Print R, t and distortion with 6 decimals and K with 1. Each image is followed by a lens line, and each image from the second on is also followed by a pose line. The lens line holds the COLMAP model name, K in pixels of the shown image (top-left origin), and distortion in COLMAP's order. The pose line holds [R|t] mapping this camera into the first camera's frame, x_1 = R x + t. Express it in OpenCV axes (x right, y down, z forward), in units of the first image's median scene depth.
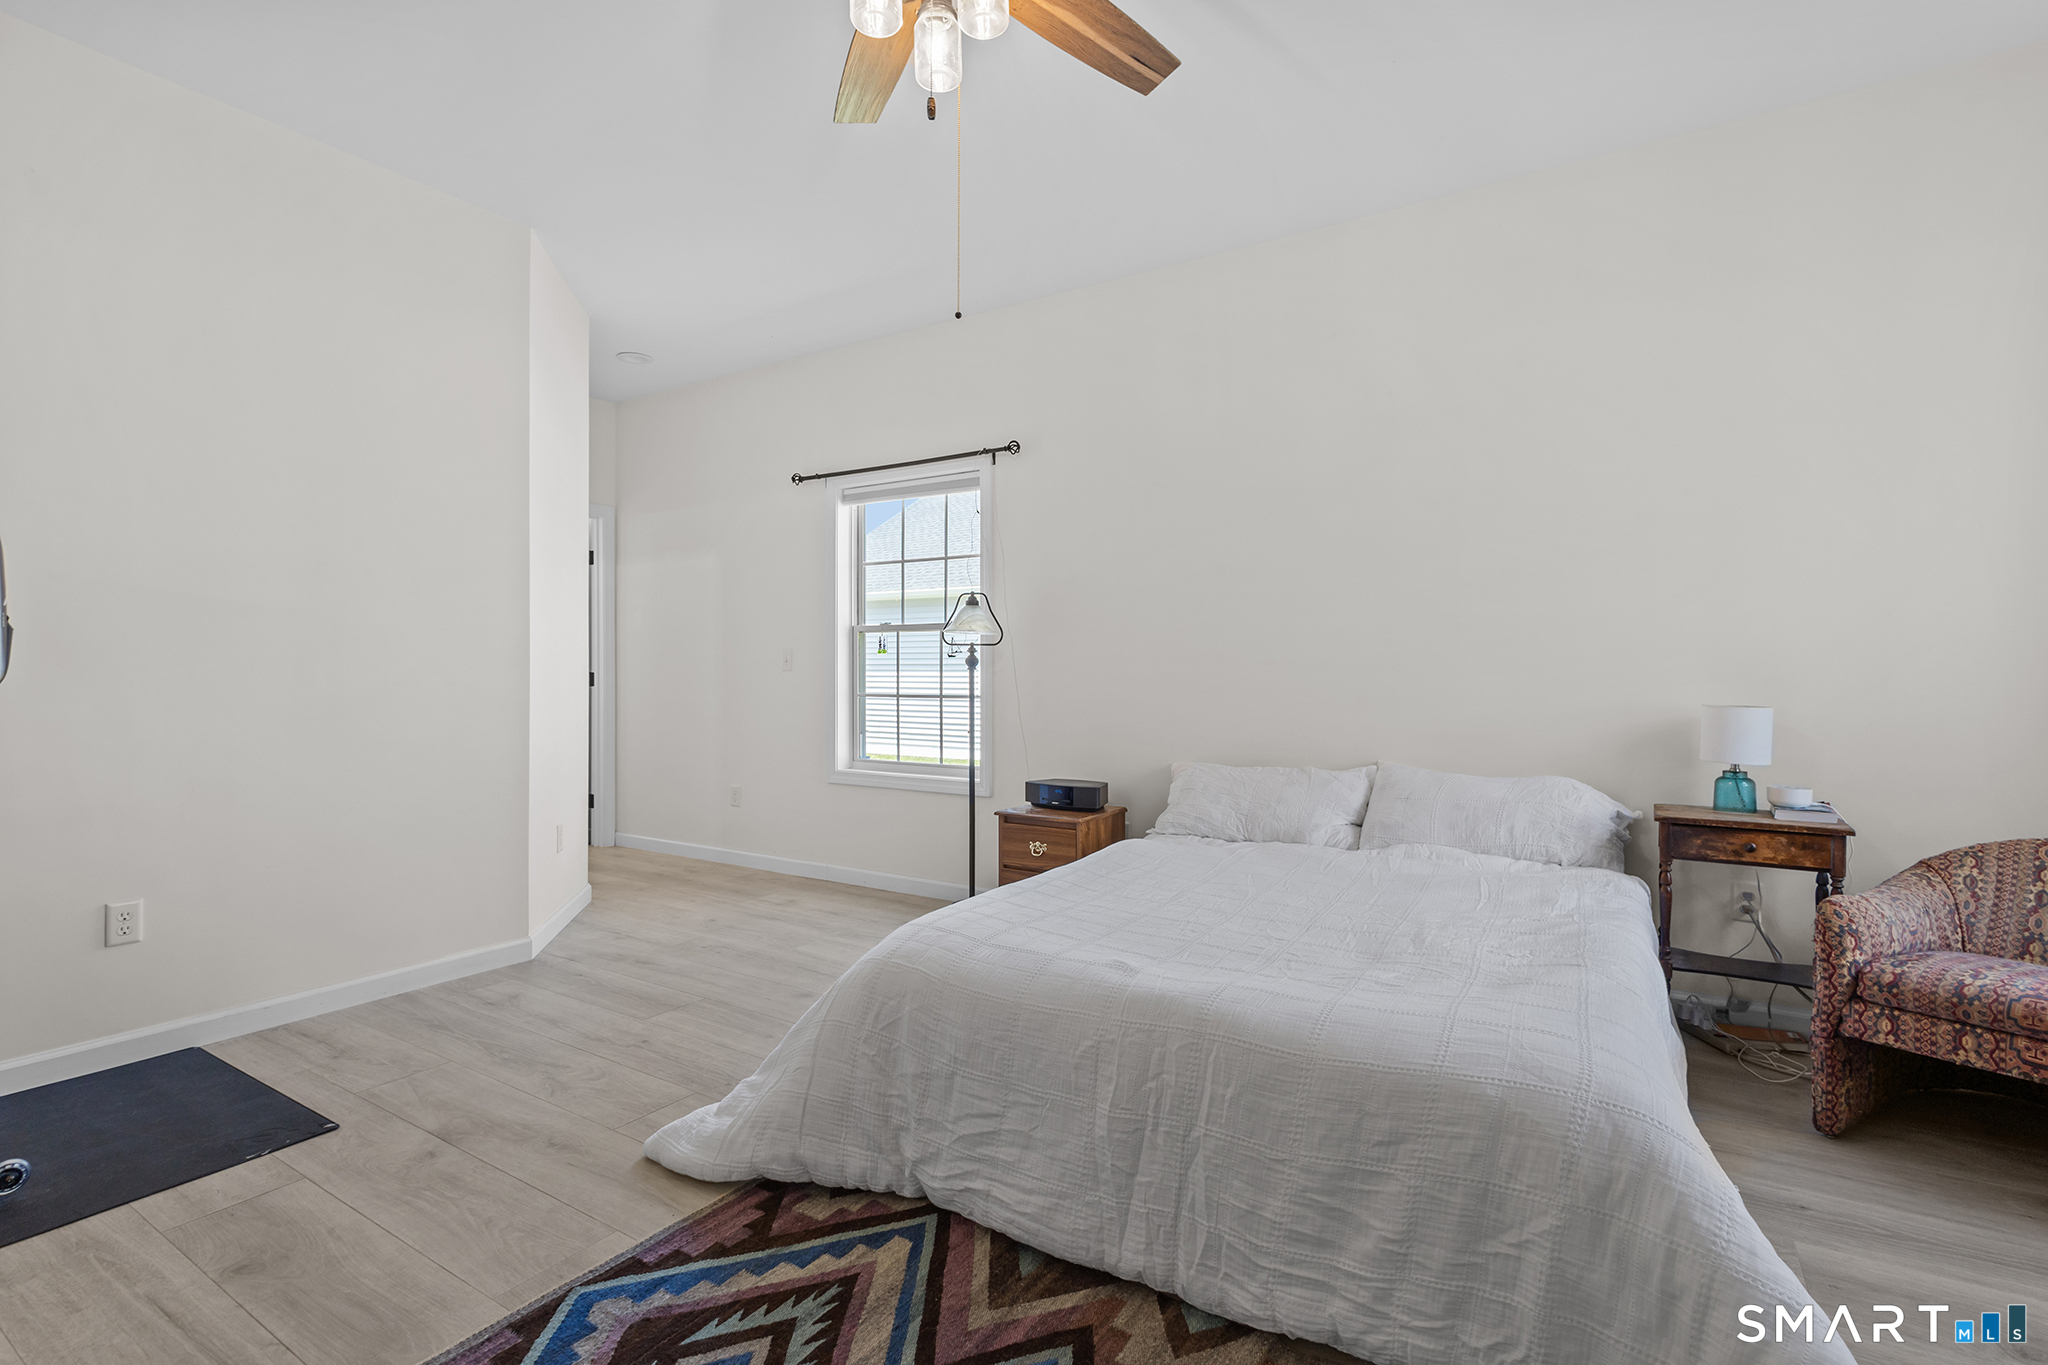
lens RADIAL K [[947.4, 0, 1034.6], [0, 947.4, 688.6], [0, 0, 1]] dist [0.005409, 0.000149]
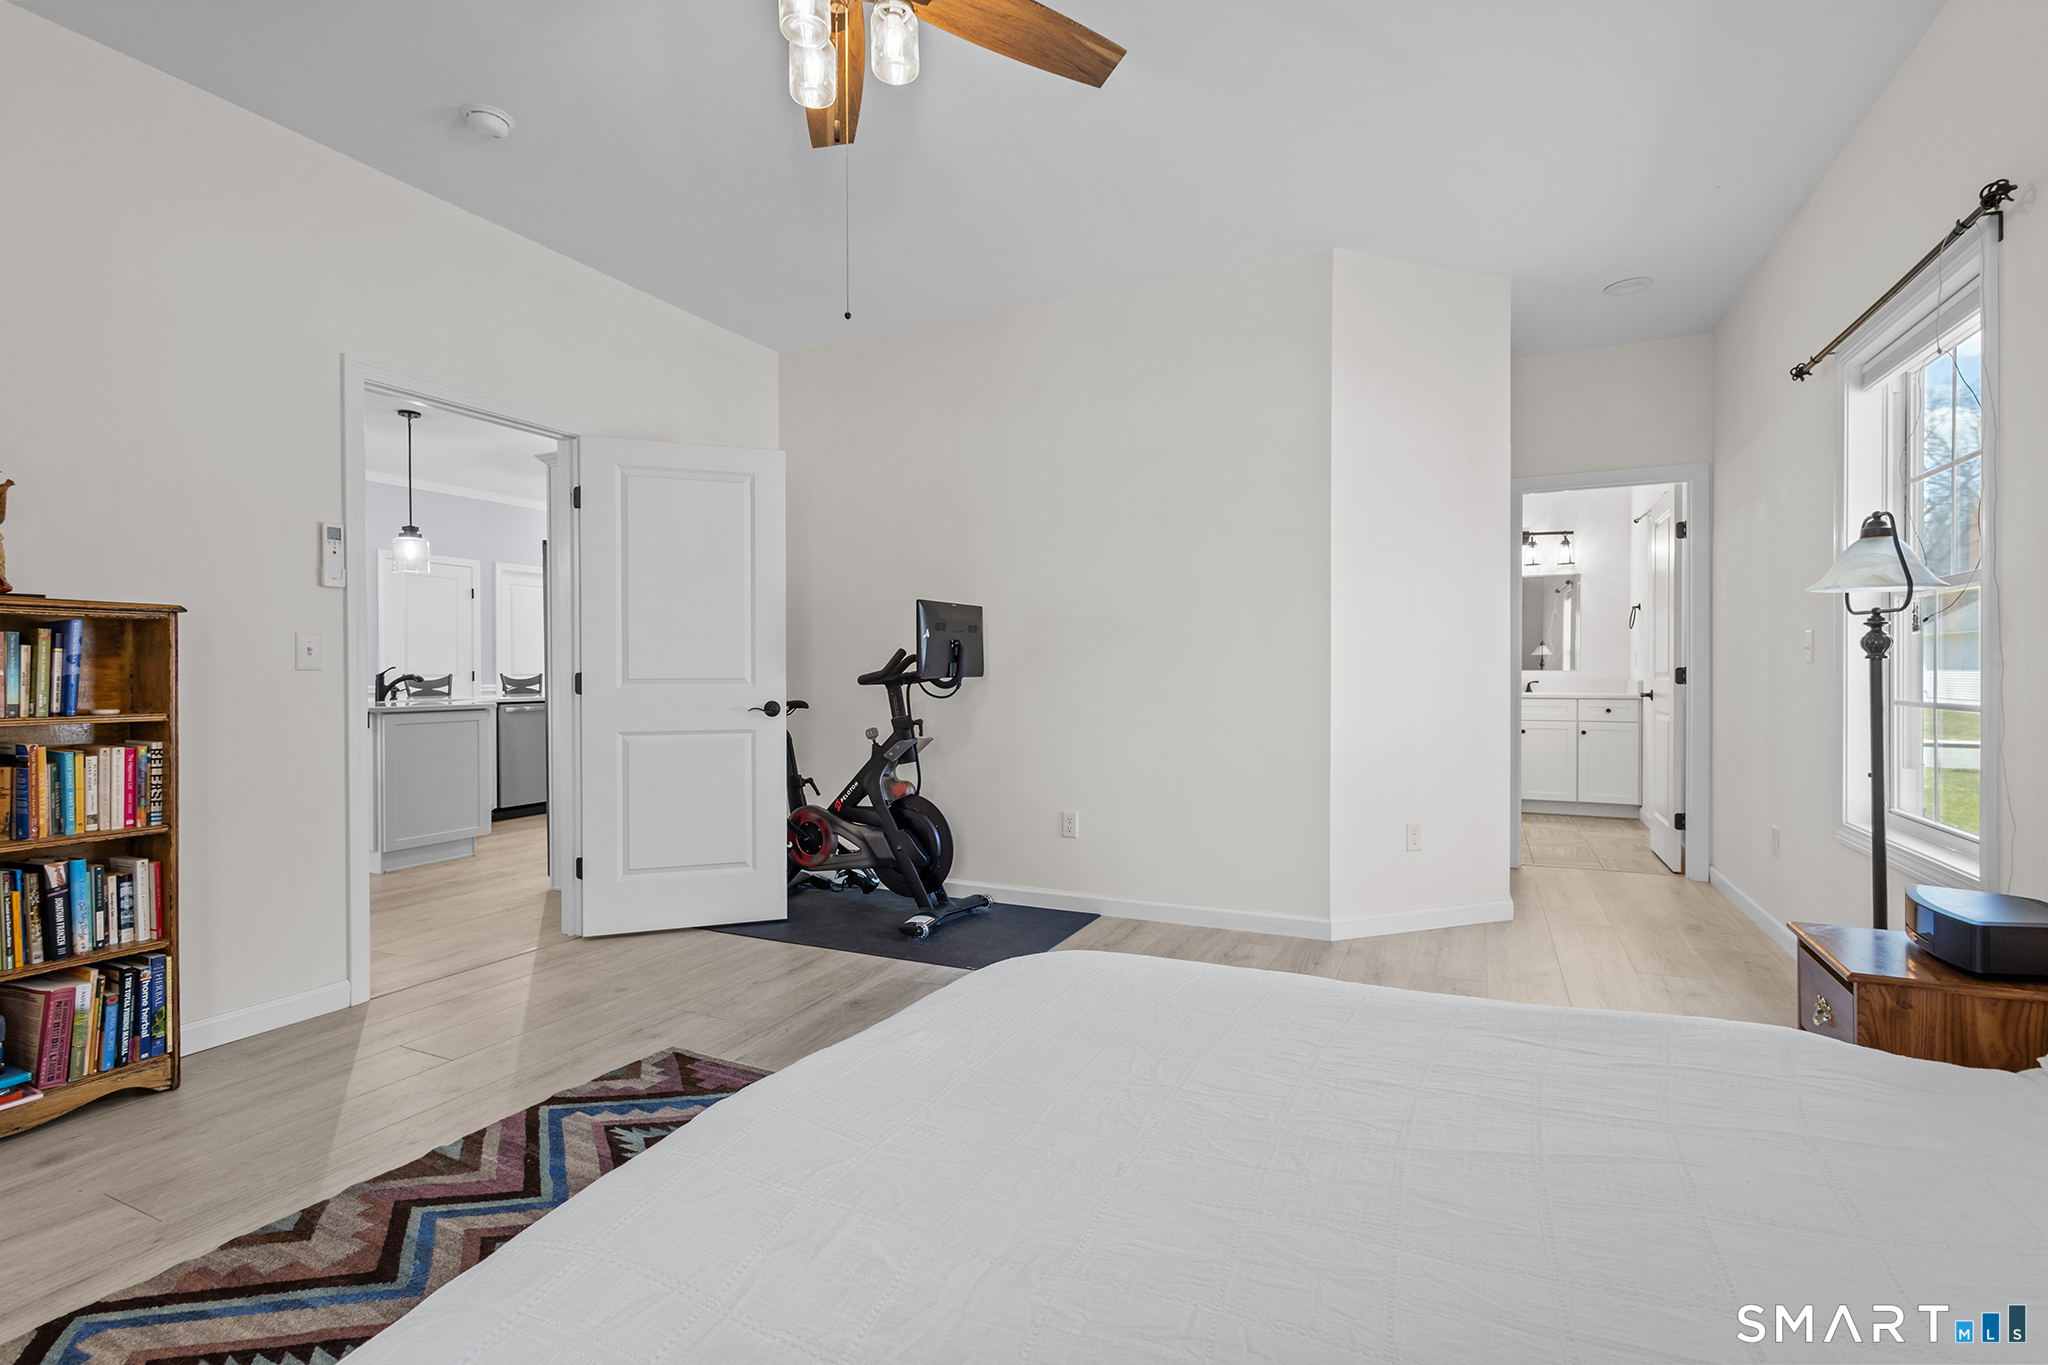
lens RADIAL K [[947.4, 0, 1034.6], [0, 947.4, 688.6], [0, 0, 1]] dist [0.005409, 0.000149]
pose [[0.116662, 0.014321, -0.993068, 0.495855], [-0.009707, 0.999865, 0.013279, -0.007071], [0.993124, 0.008091, 0.116785, 0.566778]]
